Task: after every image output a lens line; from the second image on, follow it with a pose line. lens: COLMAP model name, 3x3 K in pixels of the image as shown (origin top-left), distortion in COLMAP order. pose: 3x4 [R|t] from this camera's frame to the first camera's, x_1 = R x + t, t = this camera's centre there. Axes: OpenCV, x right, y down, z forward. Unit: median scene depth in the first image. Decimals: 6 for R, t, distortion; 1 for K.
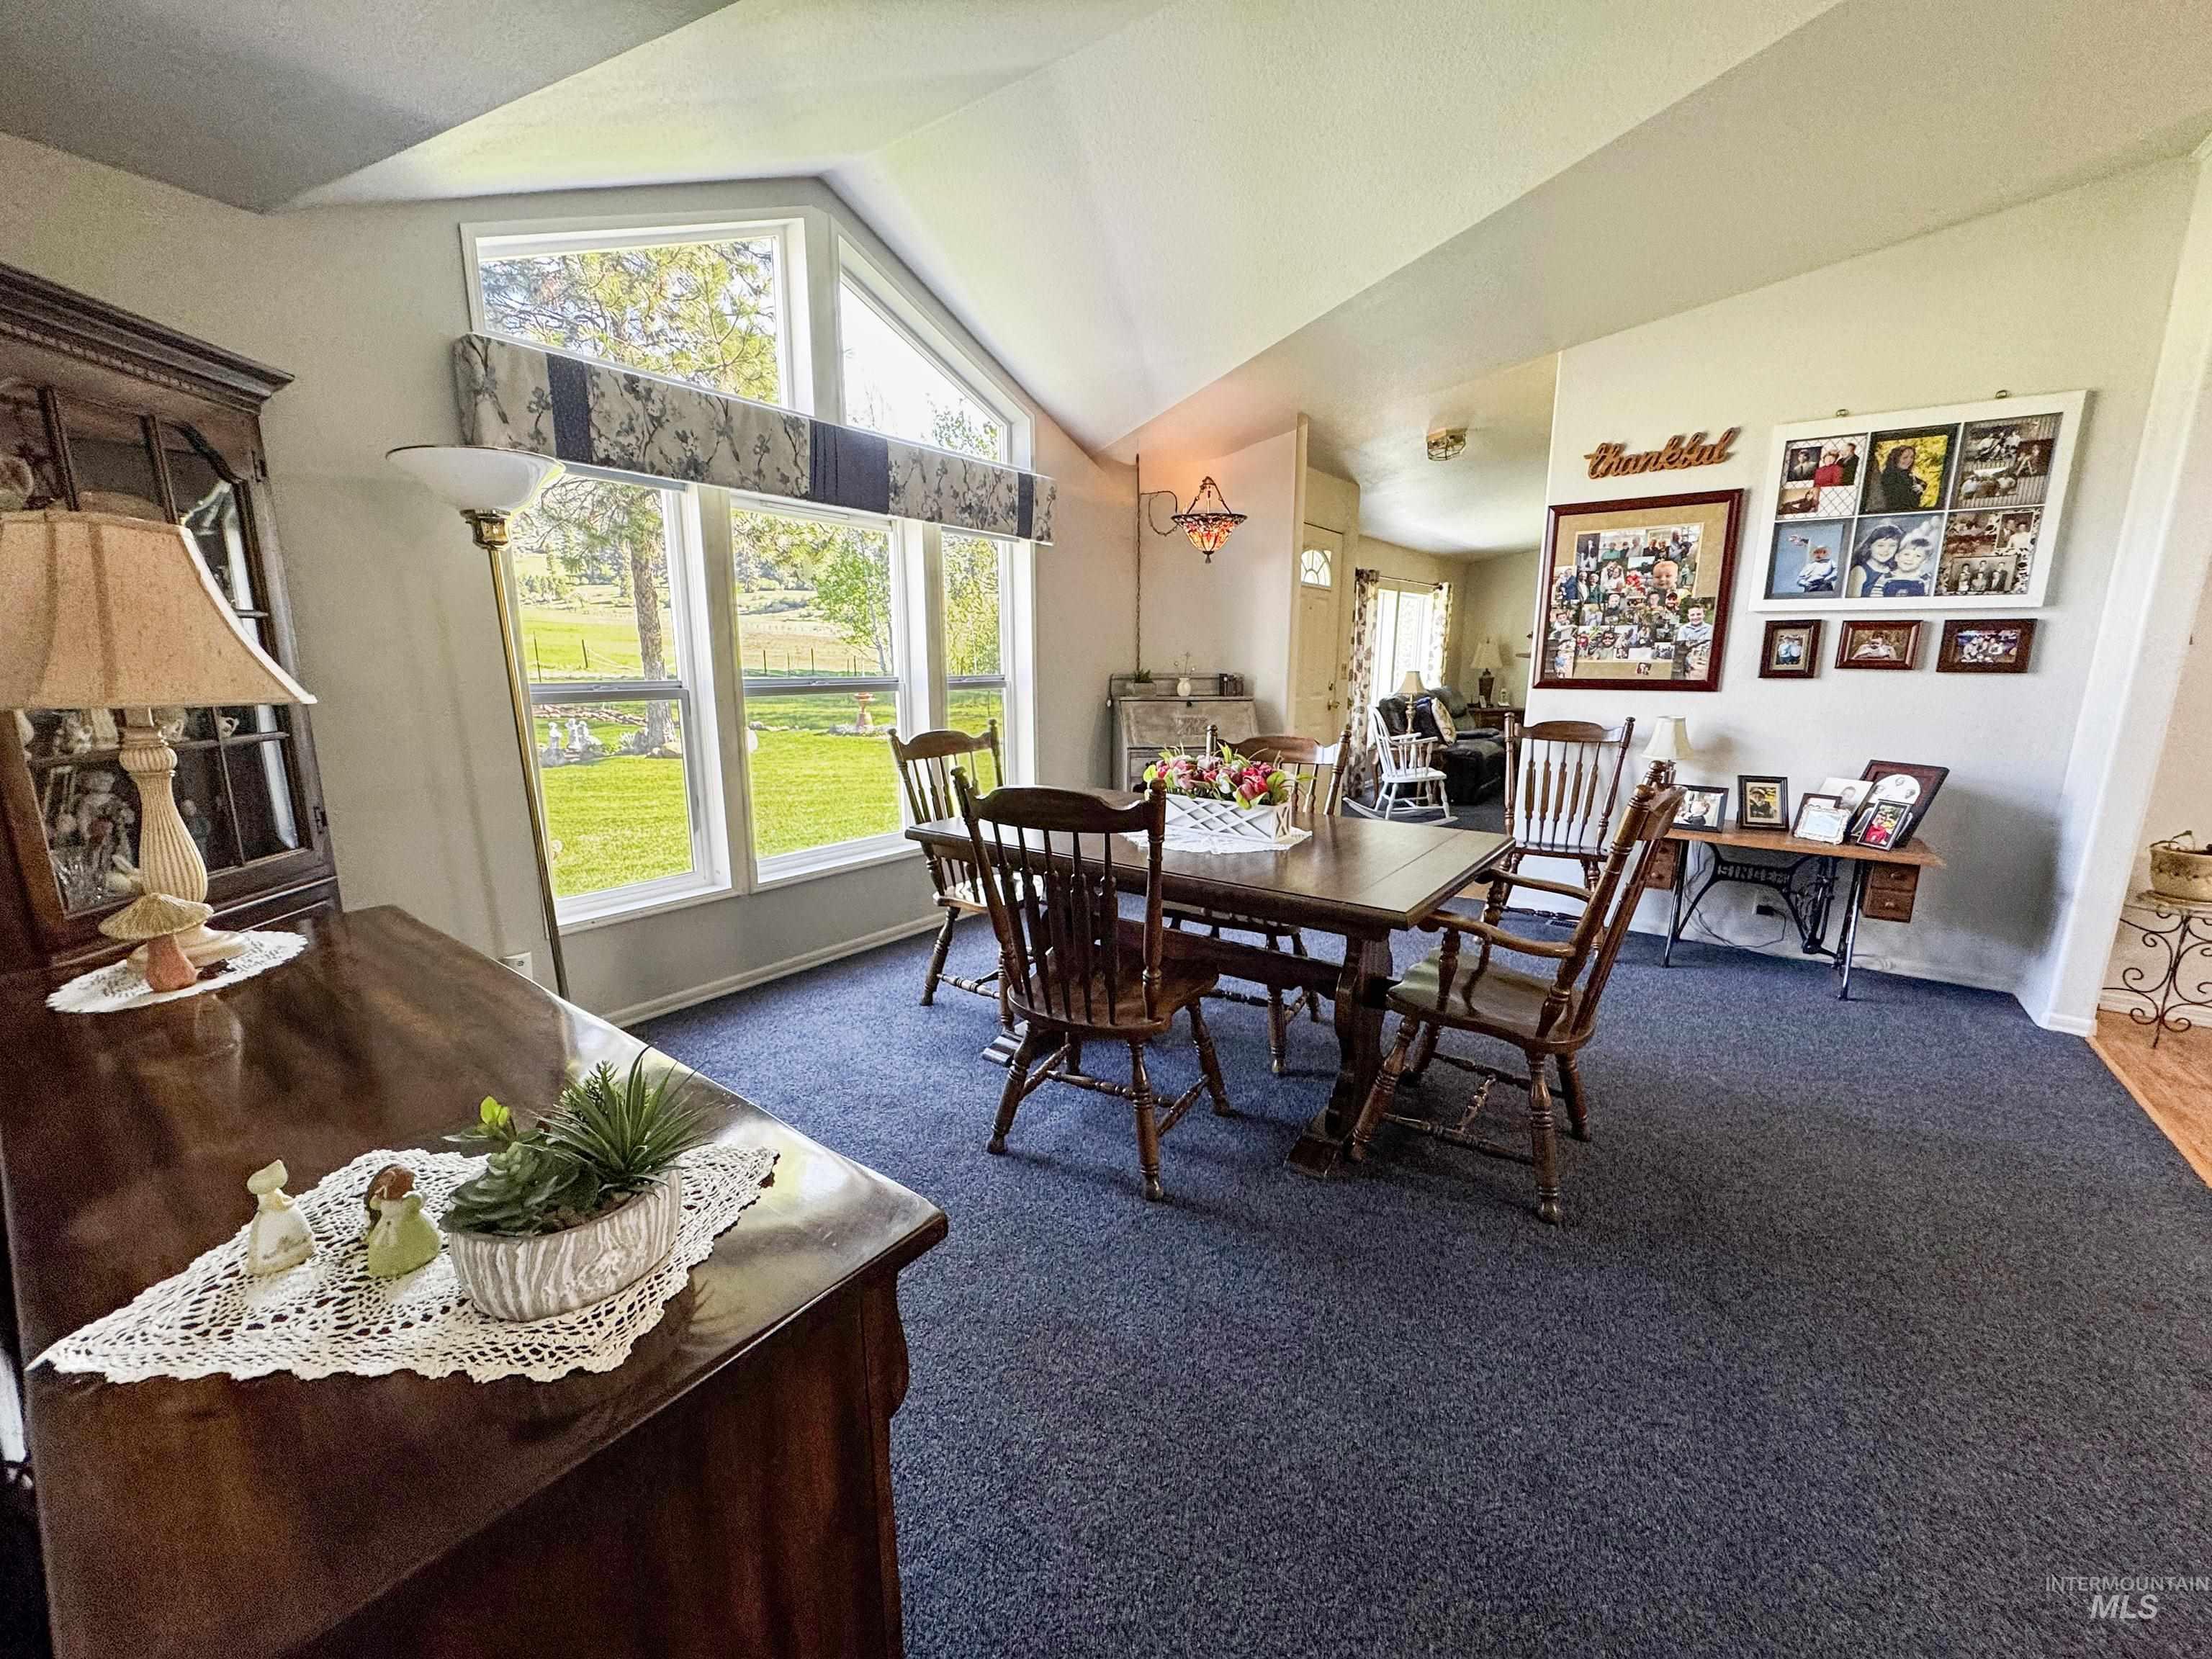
lens RADIAL K [[881.2, 0, 1100.6], [0, 881.2, 830.7], [0, 0, 1]] dist [-0.003445, 0.000000]
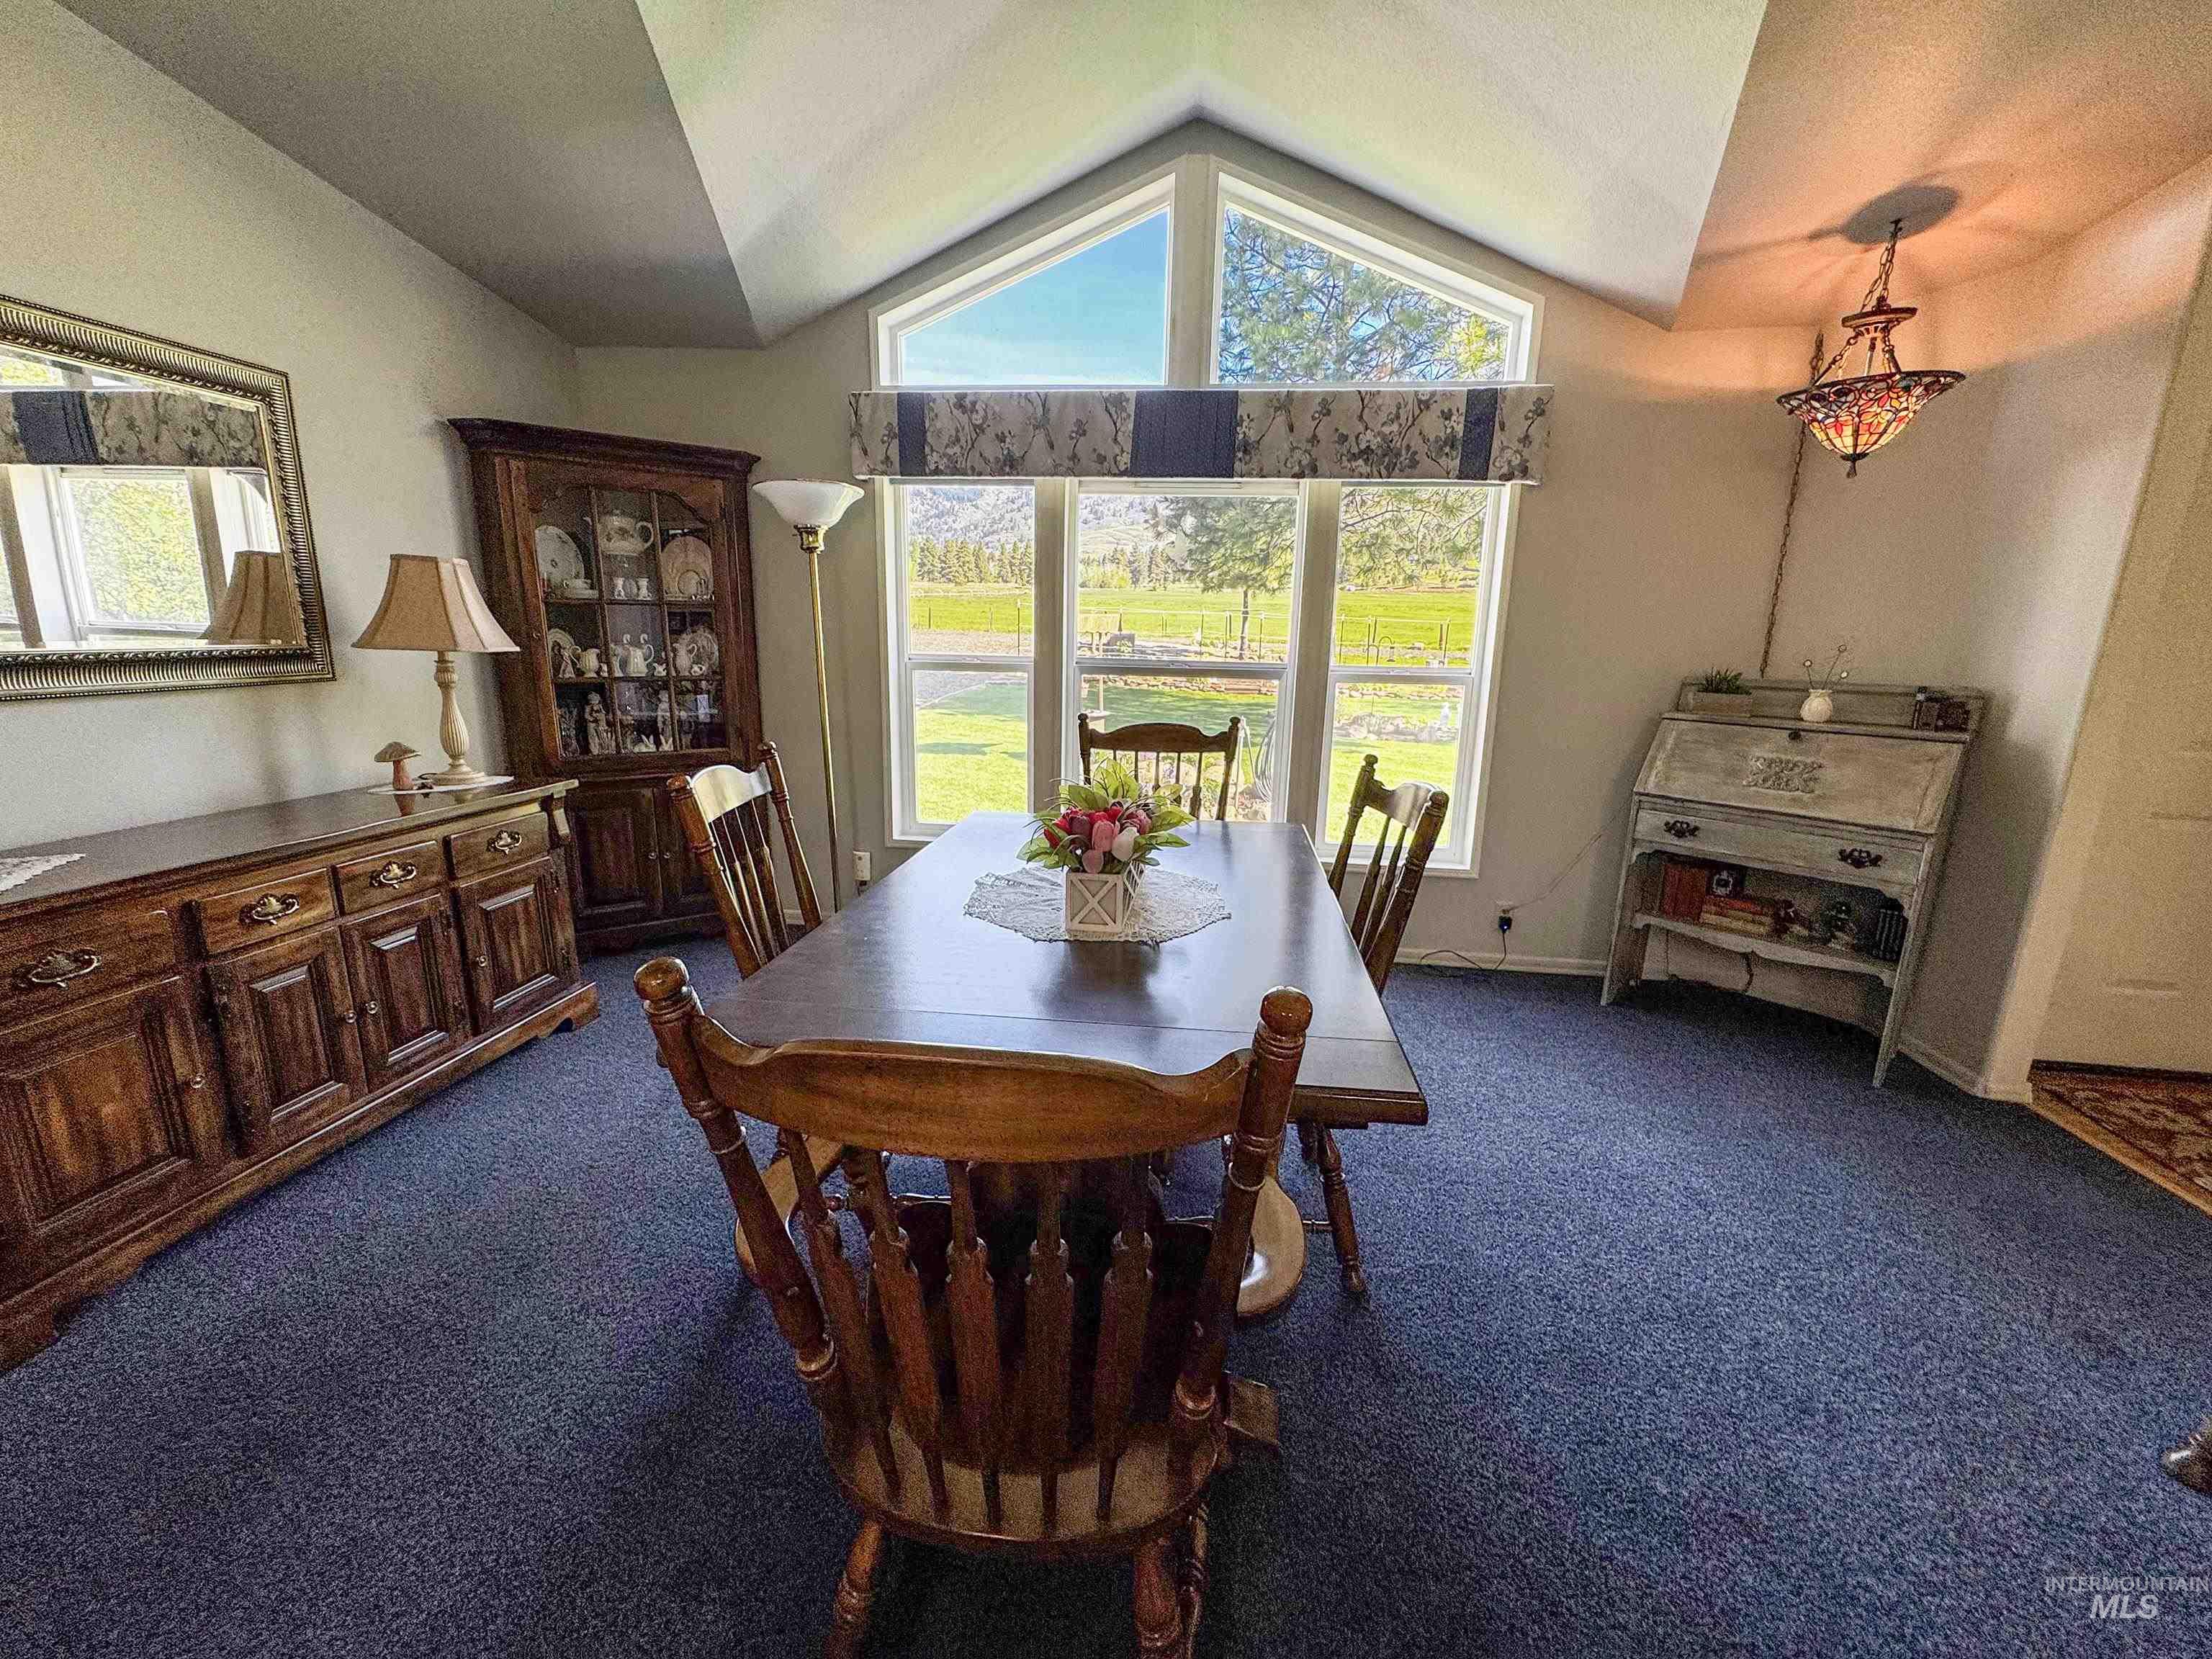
lens RADIAL K [[881.2, 0, 1104.8], [0, 881.2, 832.3], [0, 0, 1]] dist [-0.003445, 0.000000]
pose [[0.496338, 0.199077, -0.844995, 0.567115], [-0.186432, 0.975085, 0.120218, -0.103031], [0.847875, 0.097866, 0.521086, 0.510250]]
